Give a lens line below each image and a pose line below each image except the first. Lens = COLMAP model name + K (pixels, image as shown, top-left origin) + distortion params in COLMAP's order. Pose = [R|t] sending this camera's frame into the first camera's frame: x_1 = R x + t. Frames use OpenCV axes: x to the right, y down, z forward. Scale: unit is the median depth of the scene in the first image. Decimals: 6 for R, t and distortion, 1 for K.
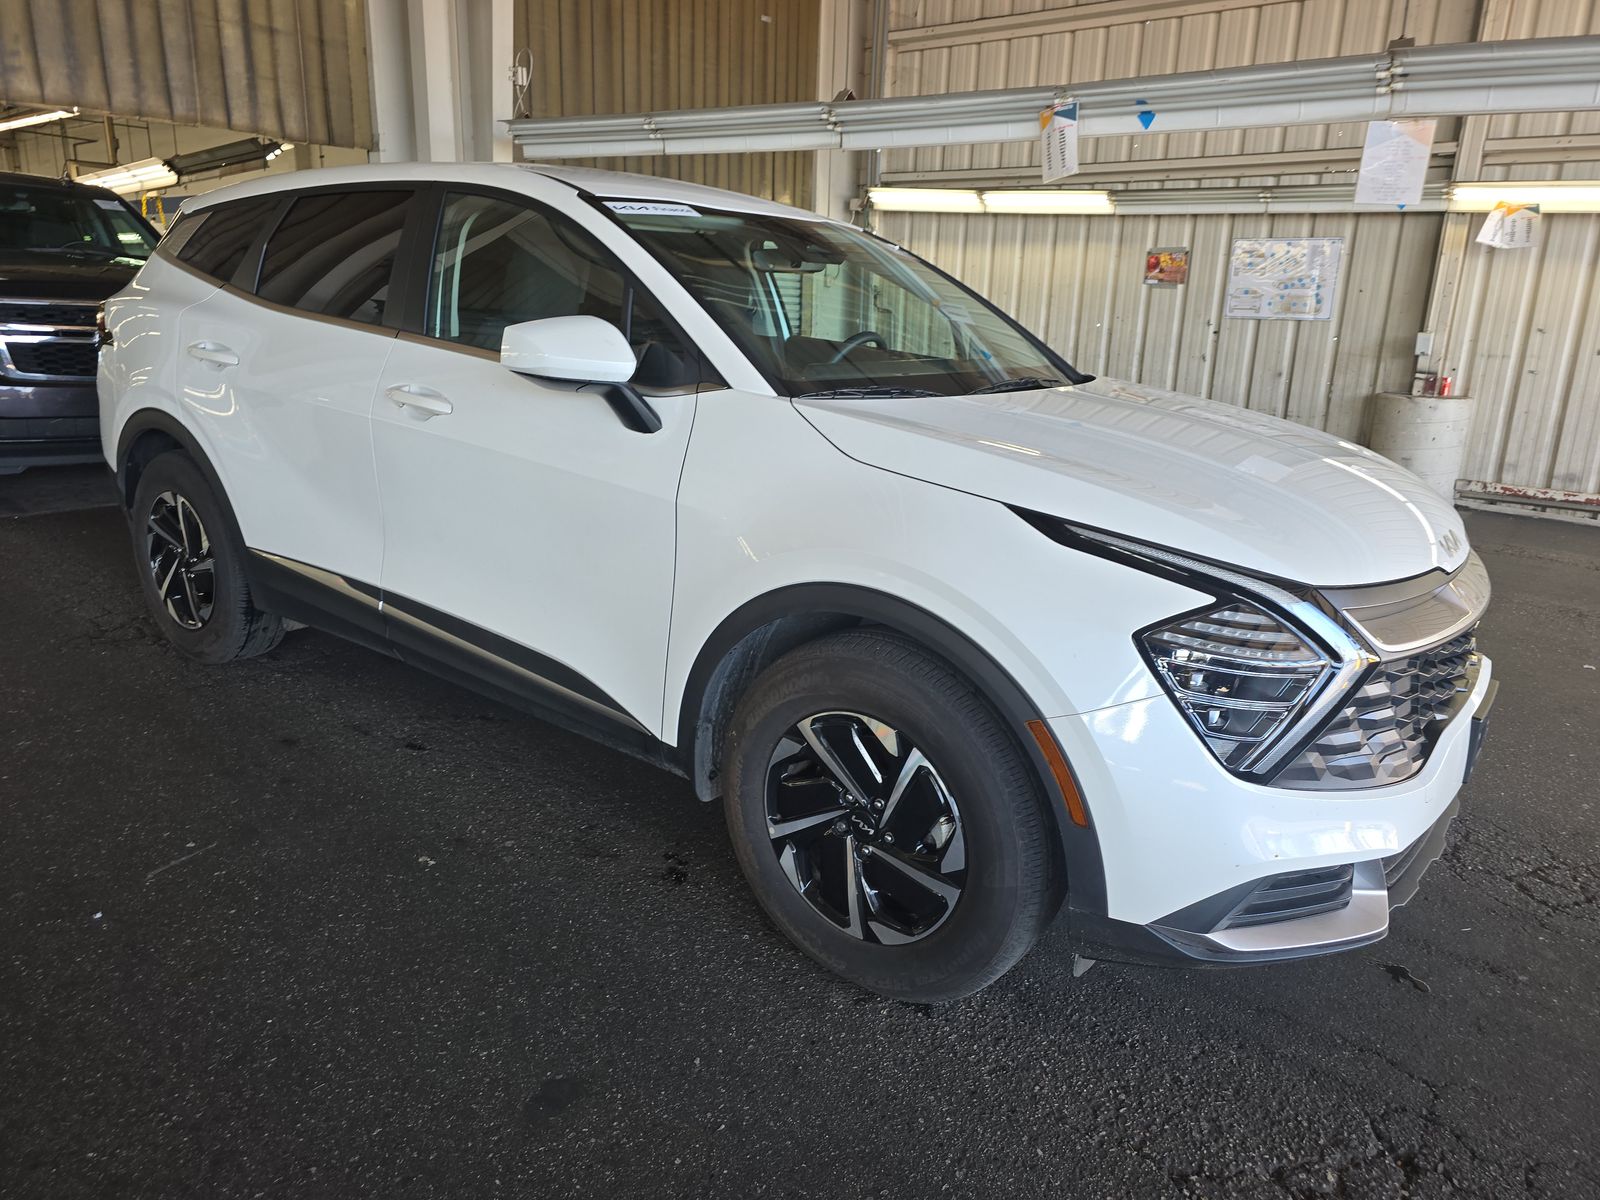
lens RADIAL K [[1089.4, 0, 808.5], [0, 1089.4, 603.1], [0, 0, 1]] dist [0.033569, -0.031314]
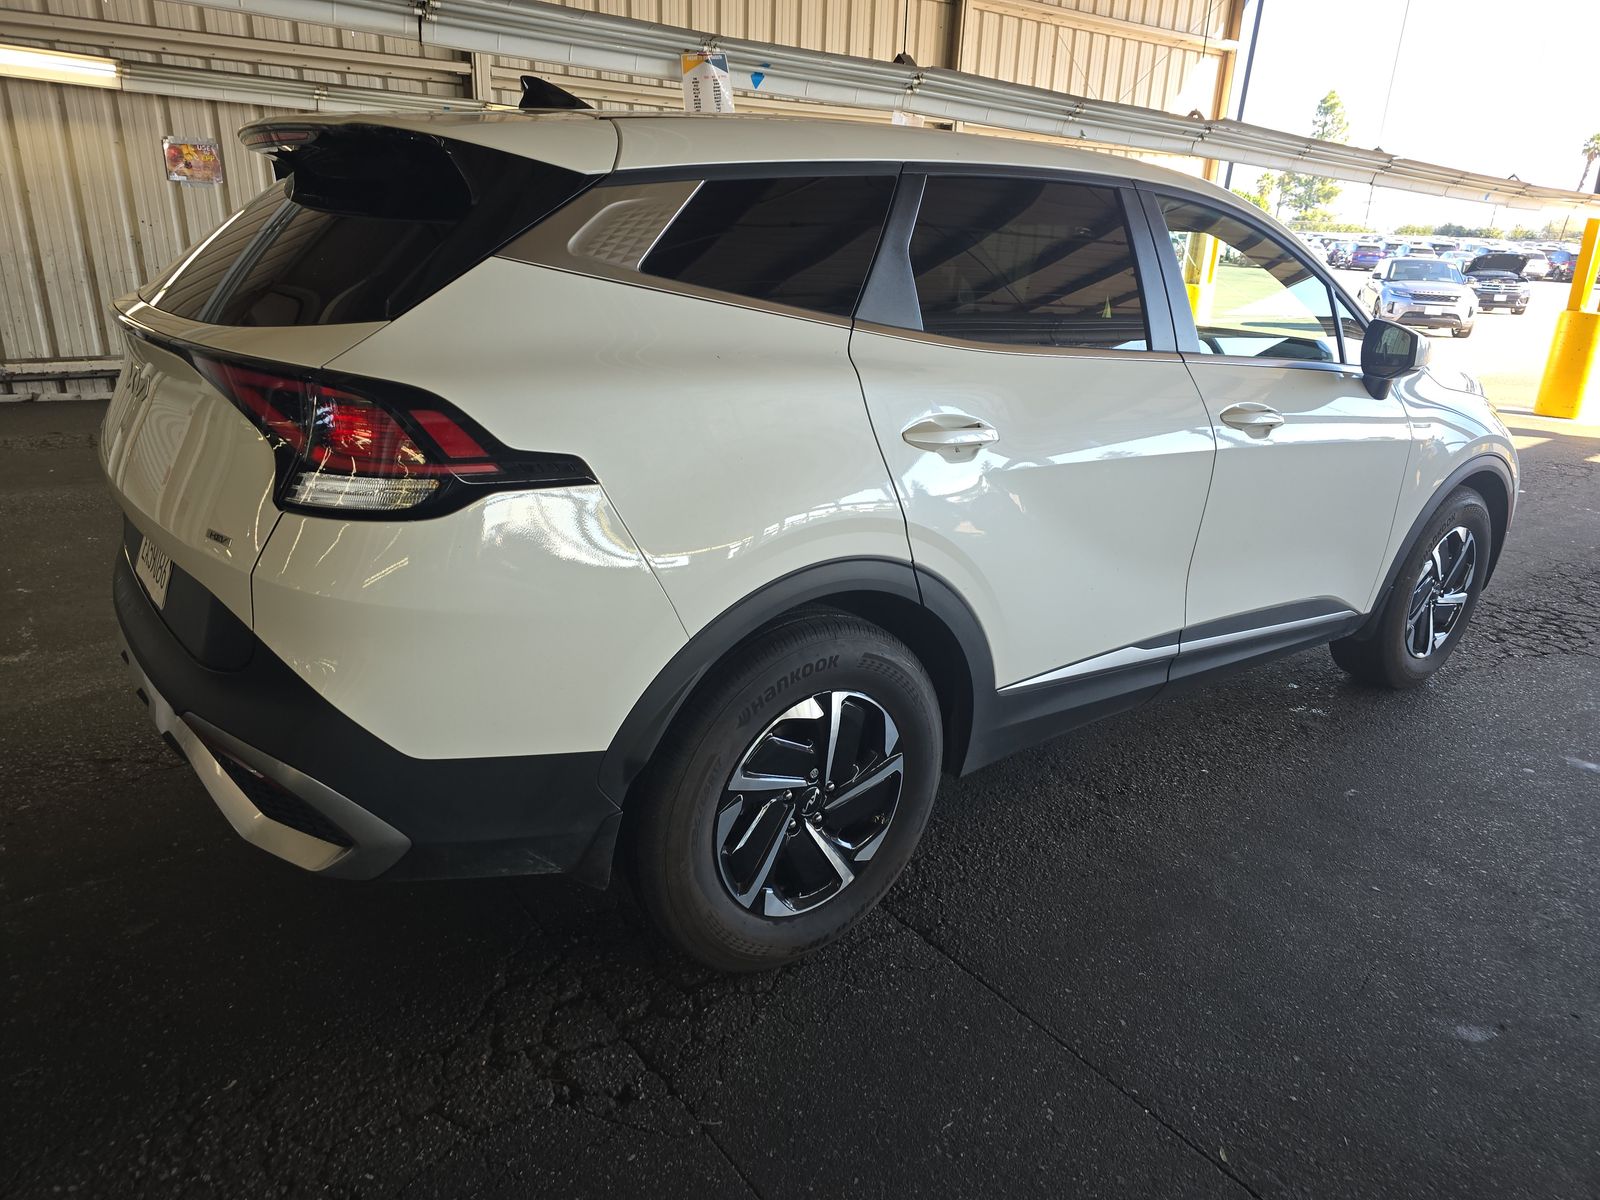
lens RADIAL K [[1089.4, 0, 805.1], [0, 1089.4, 600.3], [0, 0, 1]] dist [0.033569, -0.031314]
pose [[0.254365, -0.335495, 0.907051, -0.489561], [0.224906, 0.932707, 0.281914, -0.135632], [-0.940593, 0.132292, 0.312703, 0.368133]]
